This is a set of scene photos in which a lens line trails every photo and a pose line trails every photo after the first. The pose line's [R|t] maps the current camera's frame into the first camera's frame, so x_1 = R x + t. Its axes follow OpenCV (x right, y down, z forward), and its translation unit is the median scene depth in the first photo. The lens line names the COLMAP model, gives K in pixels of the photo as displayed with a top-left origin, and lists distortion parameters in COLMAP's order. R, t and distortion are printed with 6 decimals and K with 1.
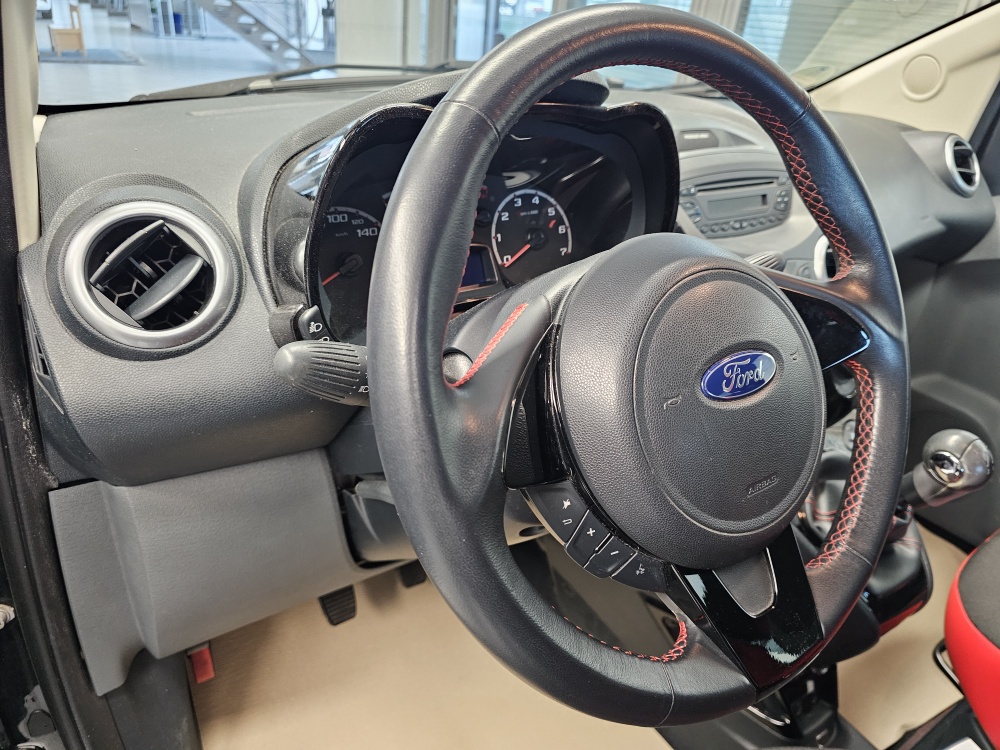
lens RADIAL K [[684.6, 0, 504.9], [0, 684.6, 361.9], [0, 0, 1]] dist [0.045544, -0.060793]
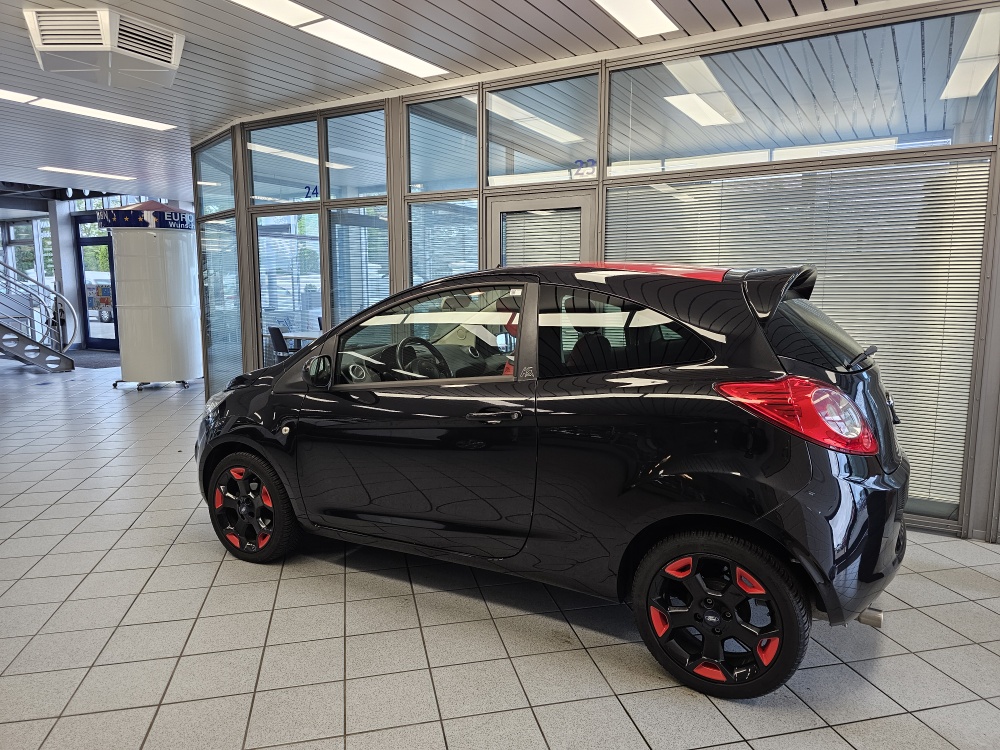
lens RADIAL K [[671.7, 0, 496.3], [0, 671.7, 359.4], [0, 0, 1]] dist [0.059664, -0.066209]
pose [[0.899289, -0.129288, 0.417809, -1.568965], [0.267793, 0.918066, -0.292306, 1.663958], [-0.345784, 0.374753, 0.860228, -4.294799]]
